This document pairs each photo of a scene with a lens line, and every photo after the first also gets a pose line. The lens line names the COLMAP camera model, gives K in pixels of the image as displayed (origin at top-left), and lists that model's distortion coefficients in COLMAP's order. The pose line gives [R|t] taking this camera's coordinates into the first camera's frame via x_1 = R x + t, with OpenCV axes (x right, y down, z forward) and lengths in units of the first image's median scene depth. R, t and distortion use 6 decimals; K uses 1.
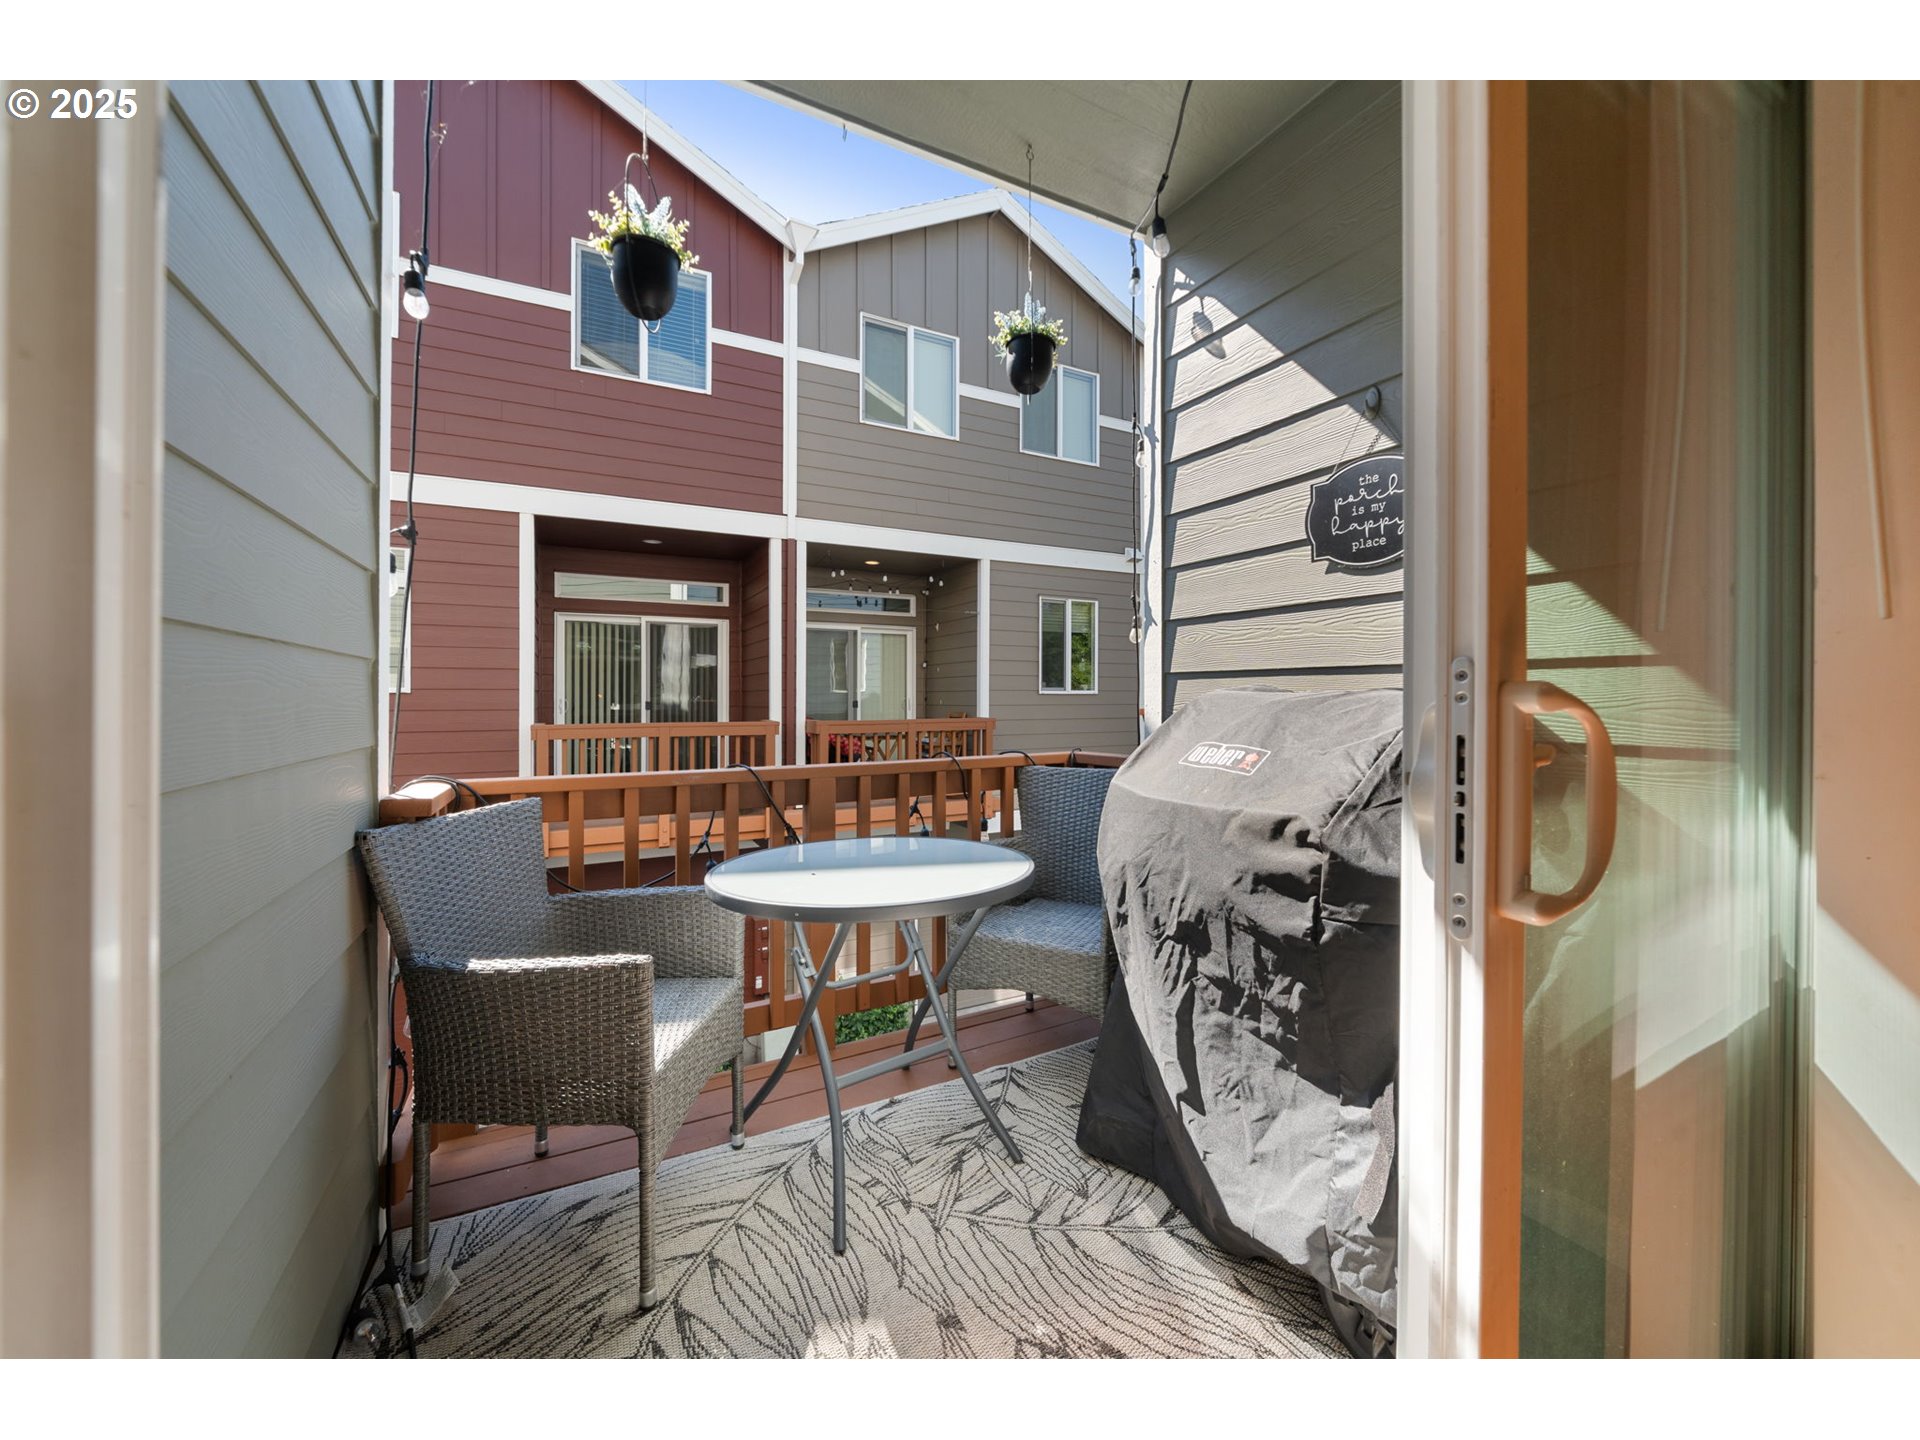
lens RADIAL K [[717.4, 0, 944.3], [0, 717.4, 695.9], [0, 0, 1]] dist [0.000929, 0.000073]
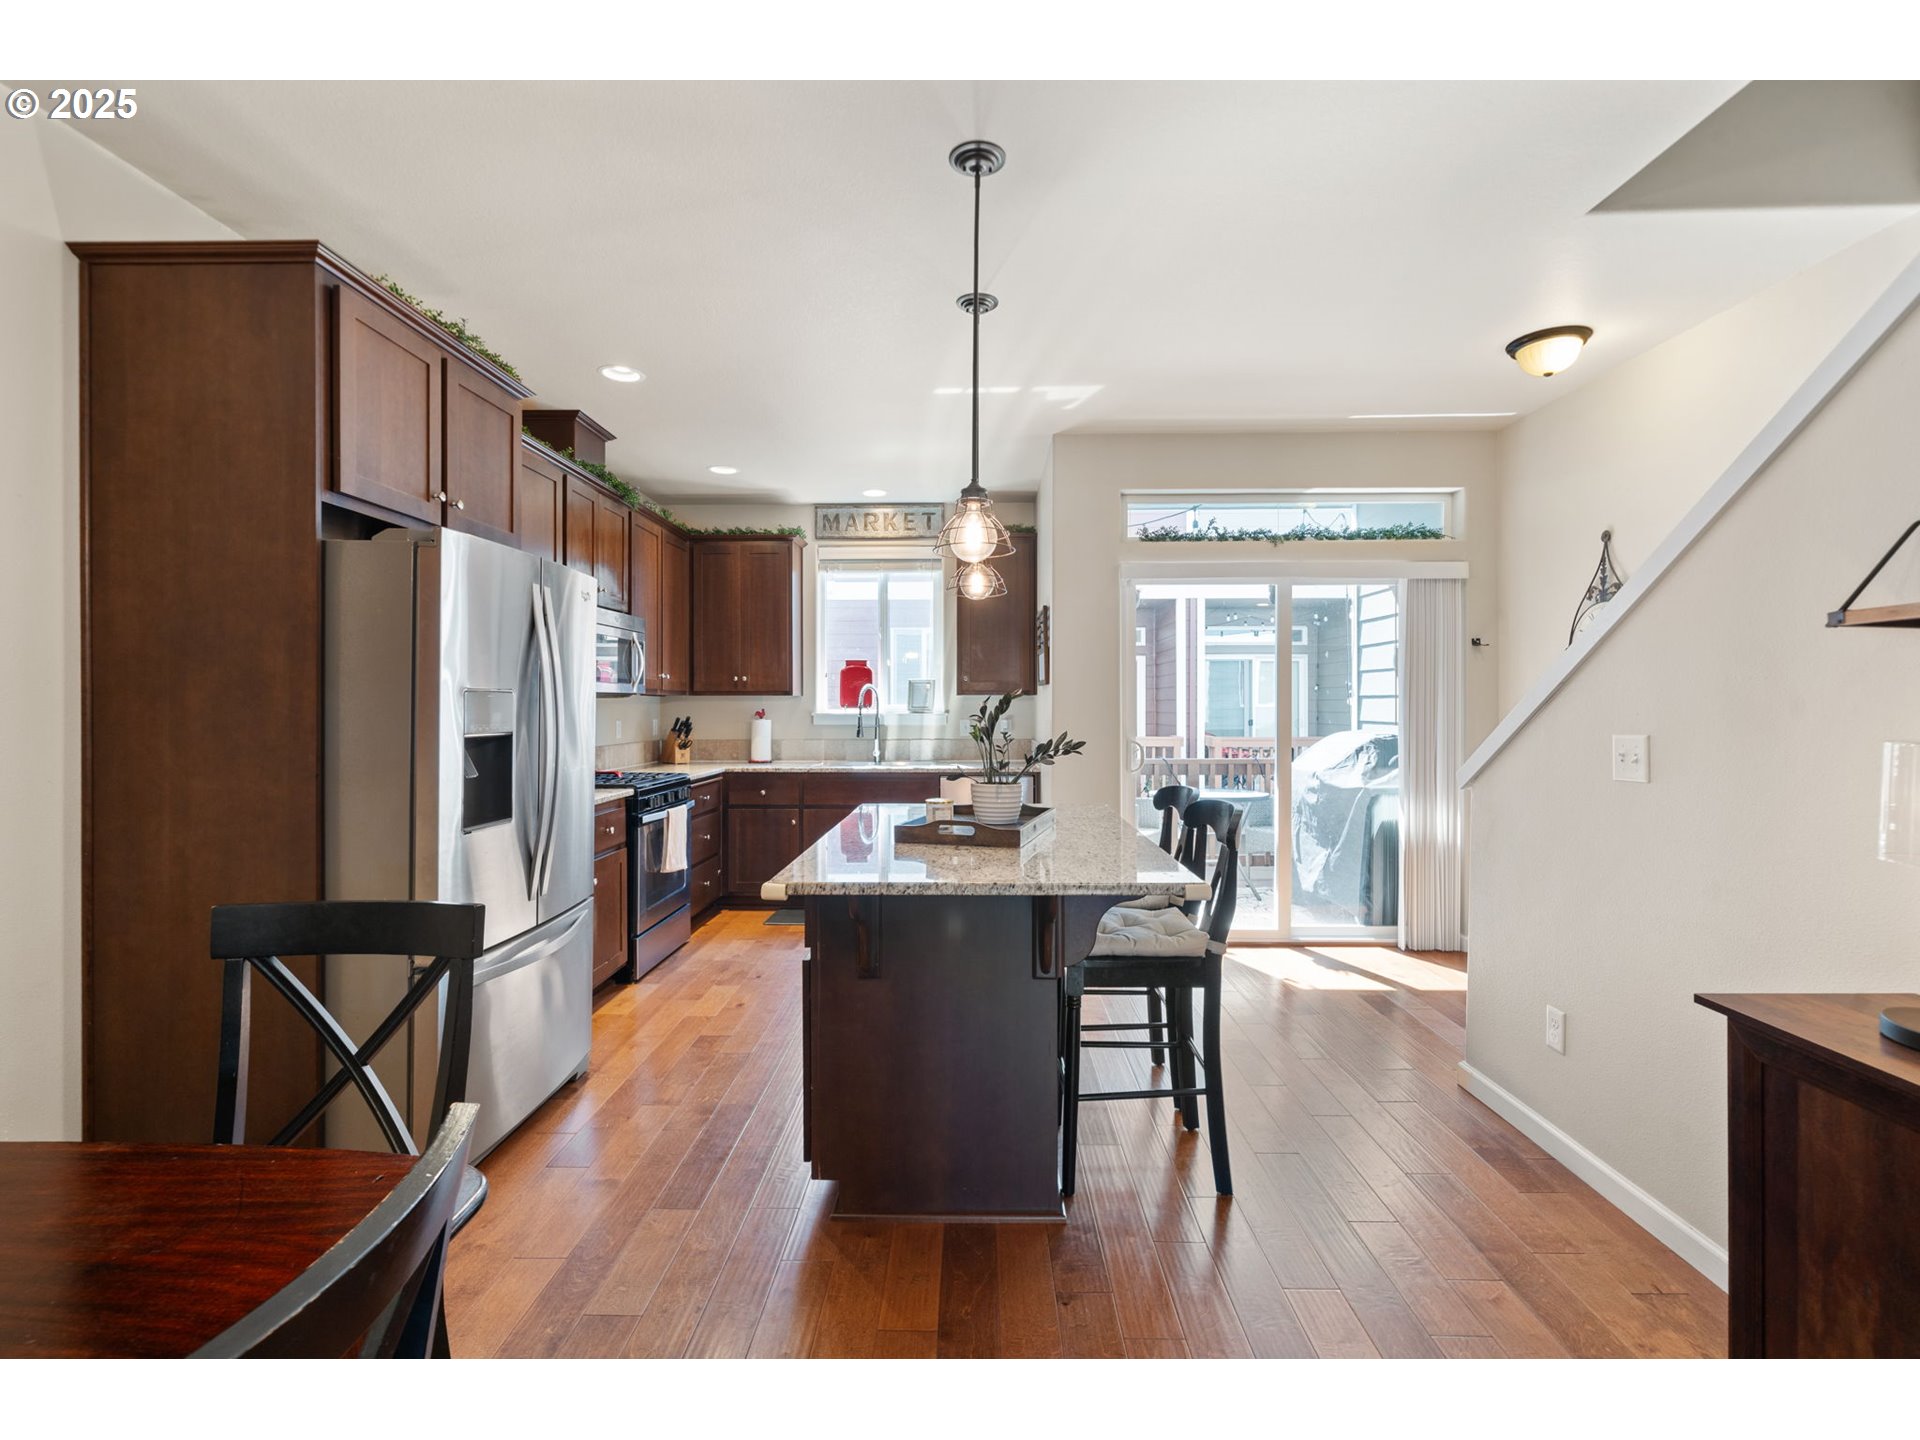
lens RADIAL K [[854.1, 0, 965.9], [0, 854.1, 705.6], [0, 0, 1]] dist [0.002655, 0.000621]
pose [[0.883260, -0.000828, -0.468882, 0.144022], [0.002818, 0.999990, 0.003544, -0.027123], [0.468875, -0.004451, 0.883254, -0.543883]]
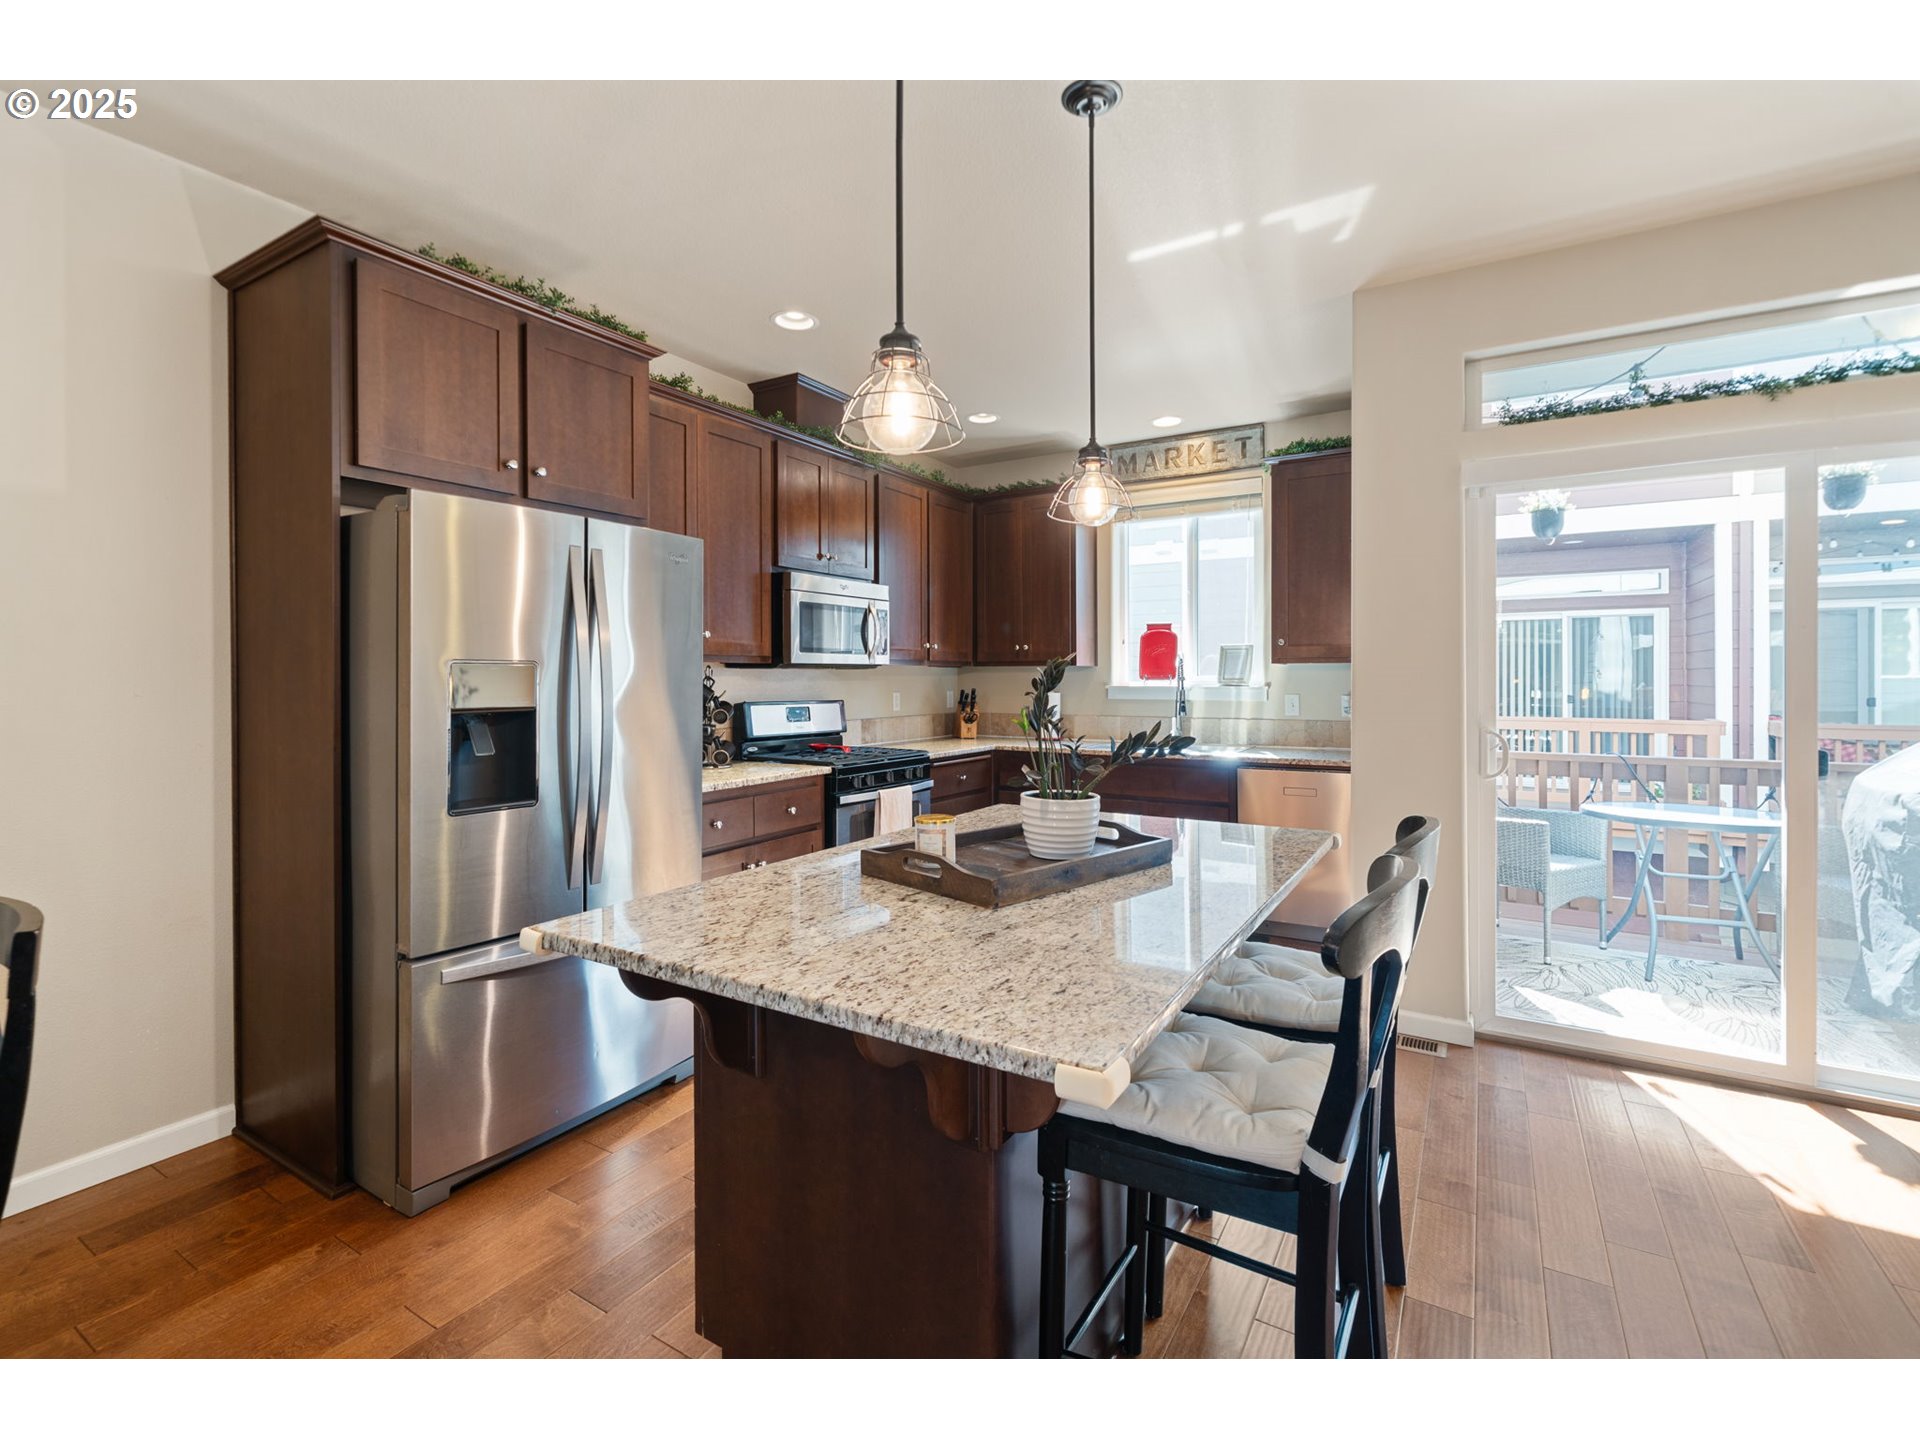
lens RADIAL K [[853.0, 0, 973.6], [0, 853.0, 679.7], [0, 0, 1]] dist [-0.001288, 0.000936]
pose [[0.529541, 0.002368, -0.848281, 0.174157], [0.004708, 0.999972, 0.005731, -0.026976], [0.848271, -0.007028, 0.529516, -0.377319]]
